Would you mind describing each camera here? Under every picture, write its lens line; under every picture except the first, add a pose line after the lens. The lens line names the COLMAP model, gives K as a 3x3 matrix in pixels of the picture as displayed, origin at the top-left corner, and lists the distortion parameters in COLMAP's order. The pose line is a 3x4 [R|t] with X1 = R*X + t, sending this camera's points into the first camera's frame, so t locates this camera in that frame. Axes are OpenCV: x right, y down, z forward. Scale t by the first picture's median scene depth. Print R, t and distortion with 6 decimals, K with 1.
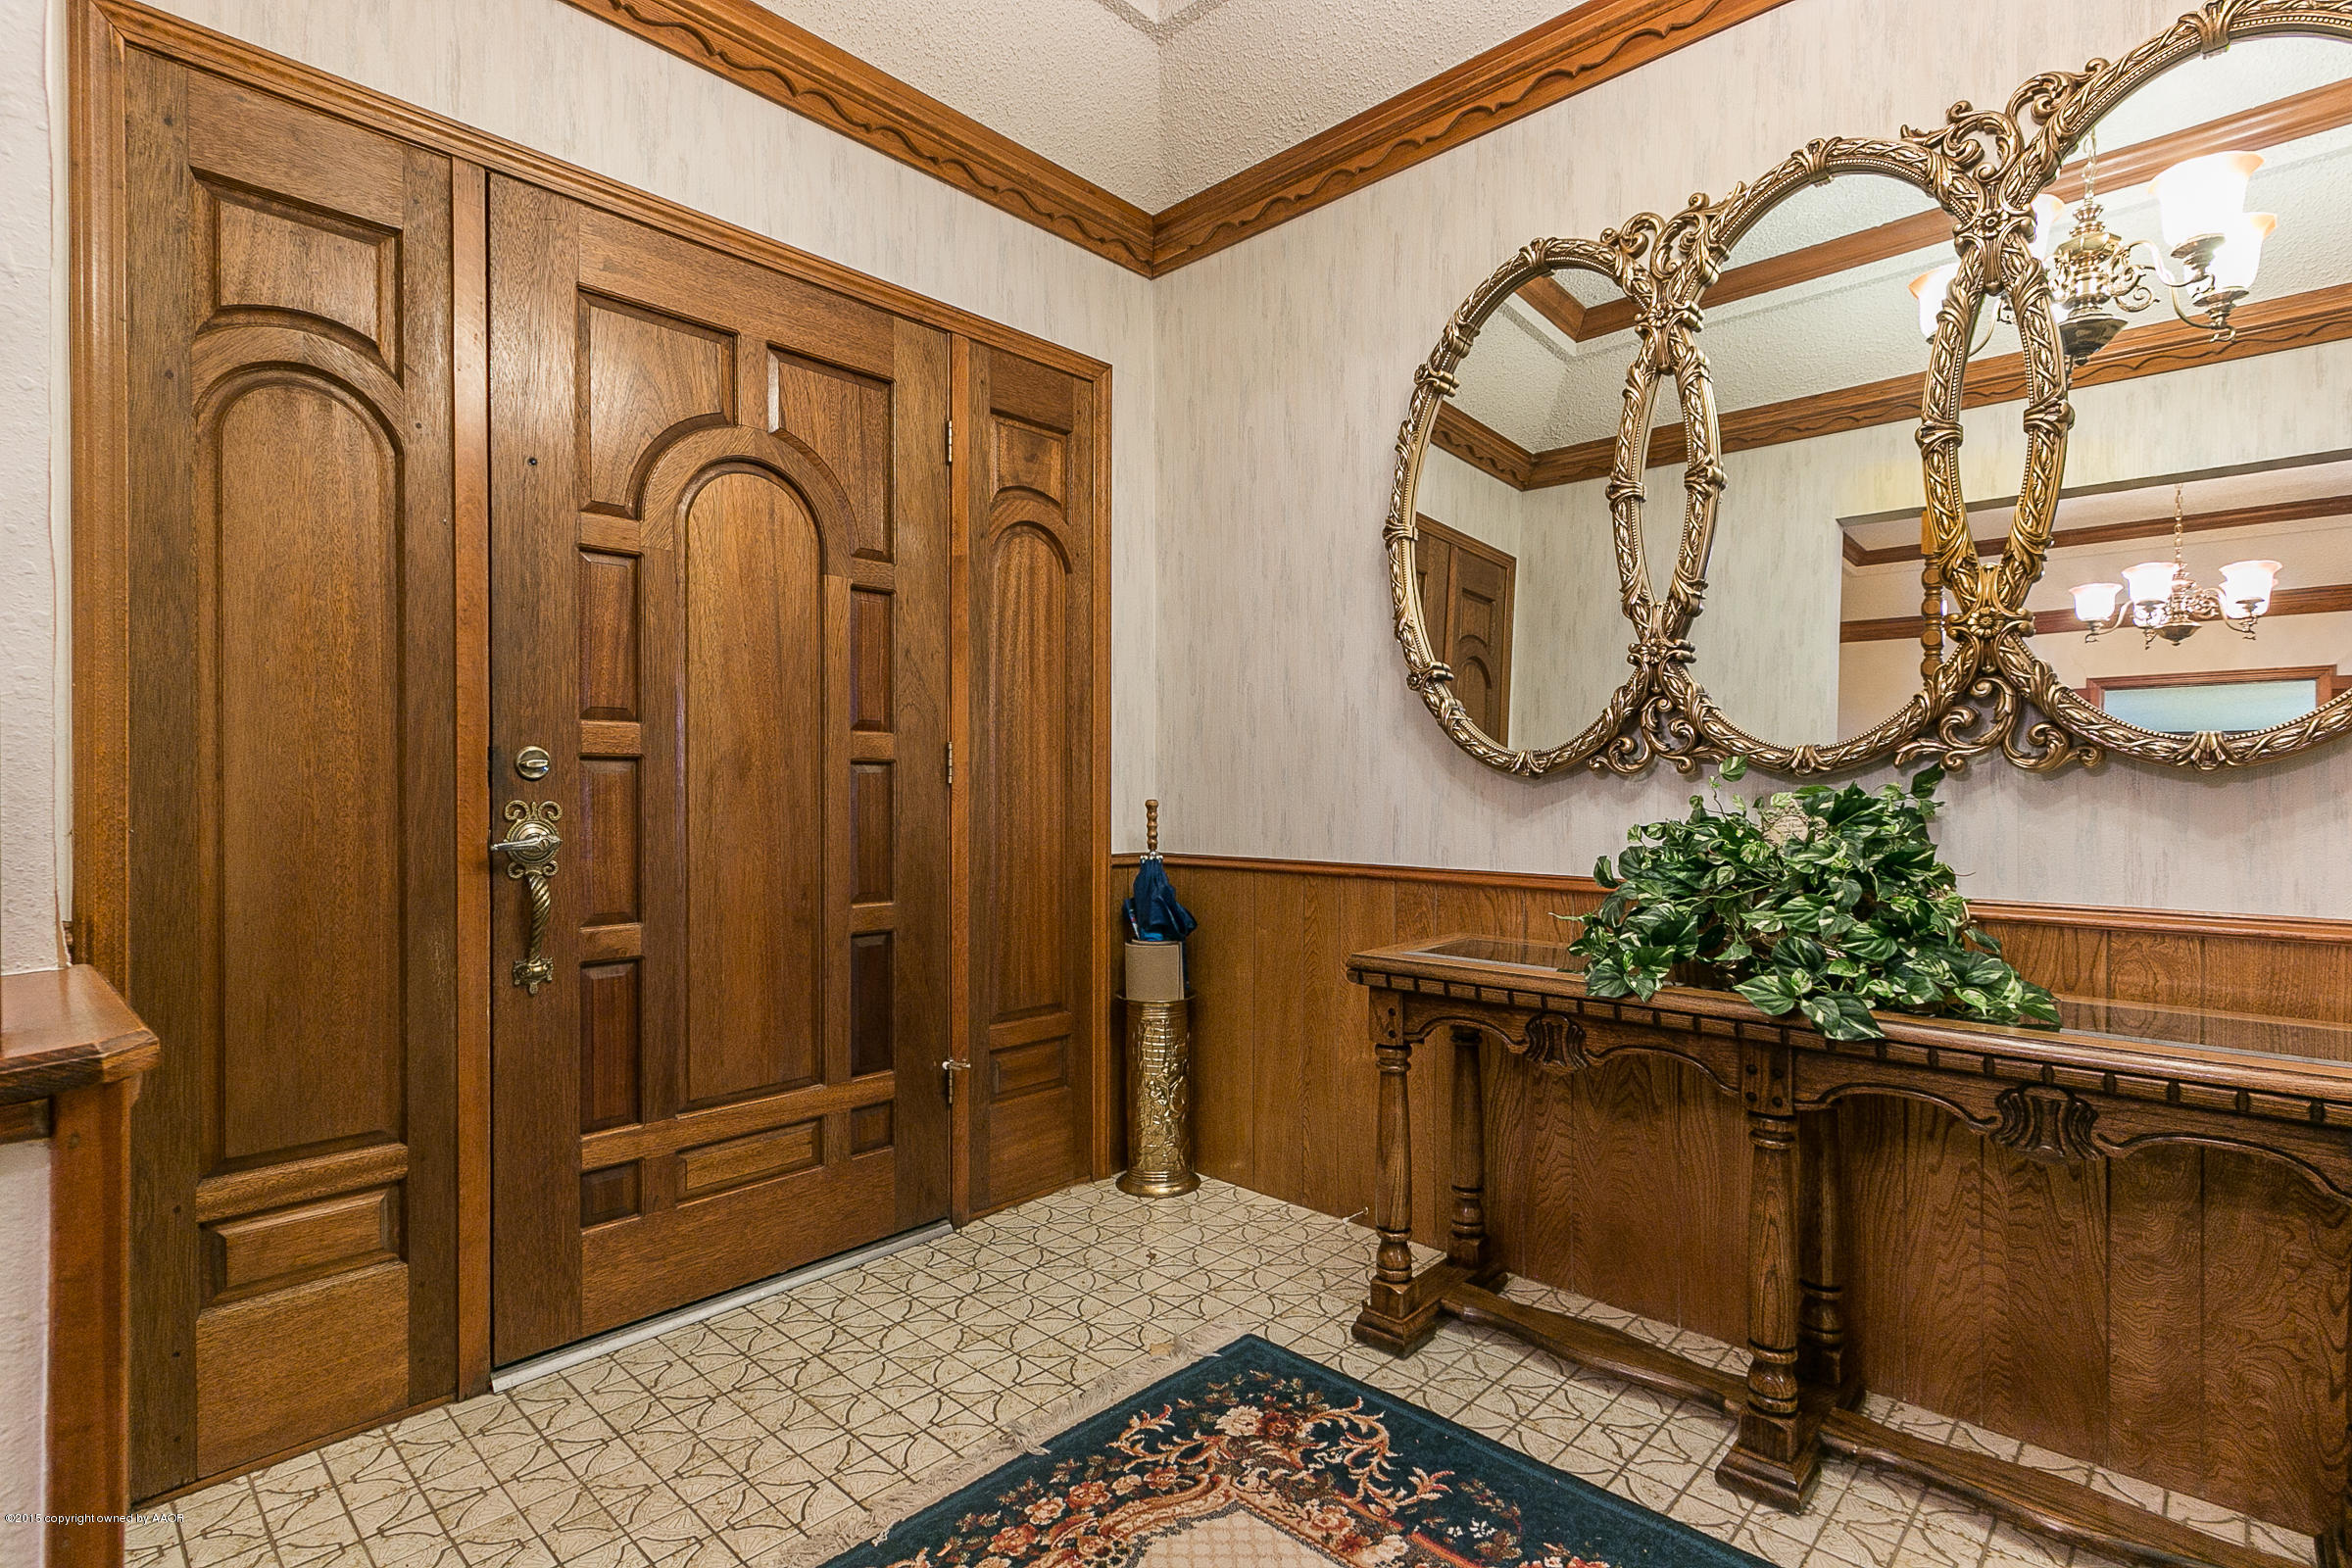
lens RADIAL K [[1074.4, 0, 1202.1], [0, 1074.4, 827.9], [0, 0, 1]] dist [0.001357, 0.000162]
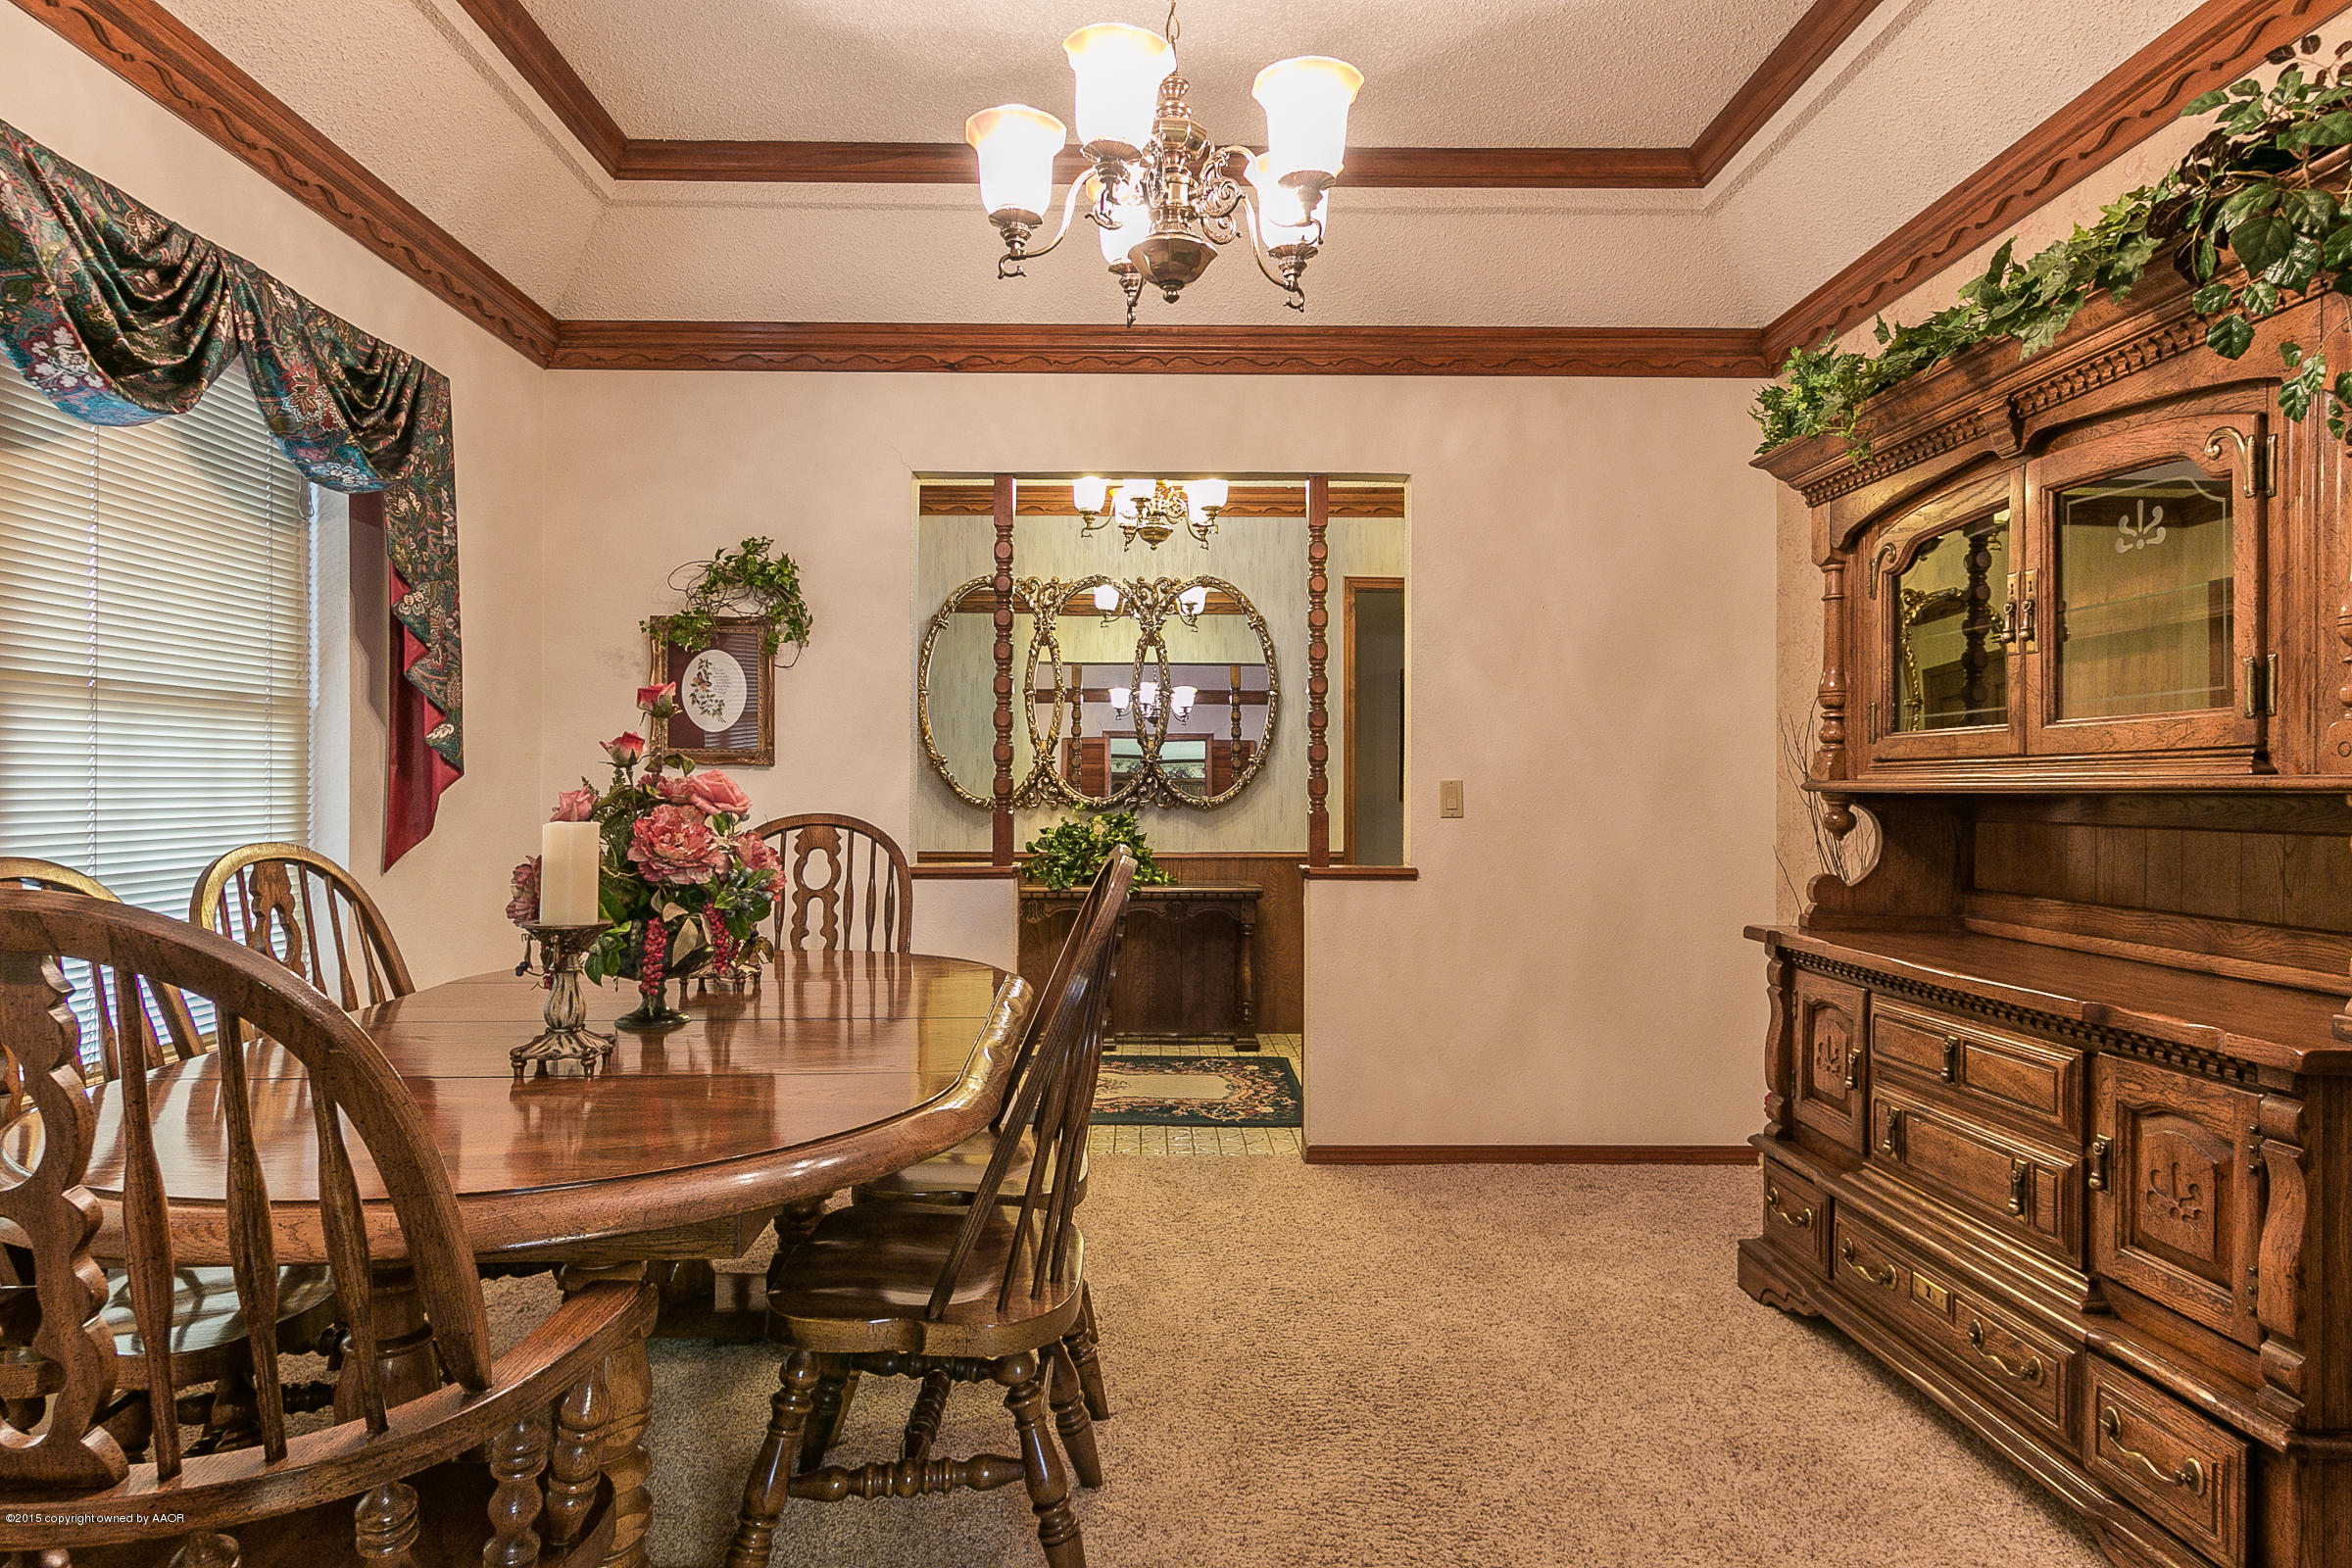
lens RADIAL K [[1399.0, 0, 1180.5], [0, 1399.0, 773.0], [0, 0, 1]] dist [0.003593, -0.001403]
pose [[0.735496, -0.000380, 0.677529, -1.748961], [0.011819, 0.999855, -0.012270, -0.096635], [-0.677426, 0.017032, 0.735394, -1.813574]]
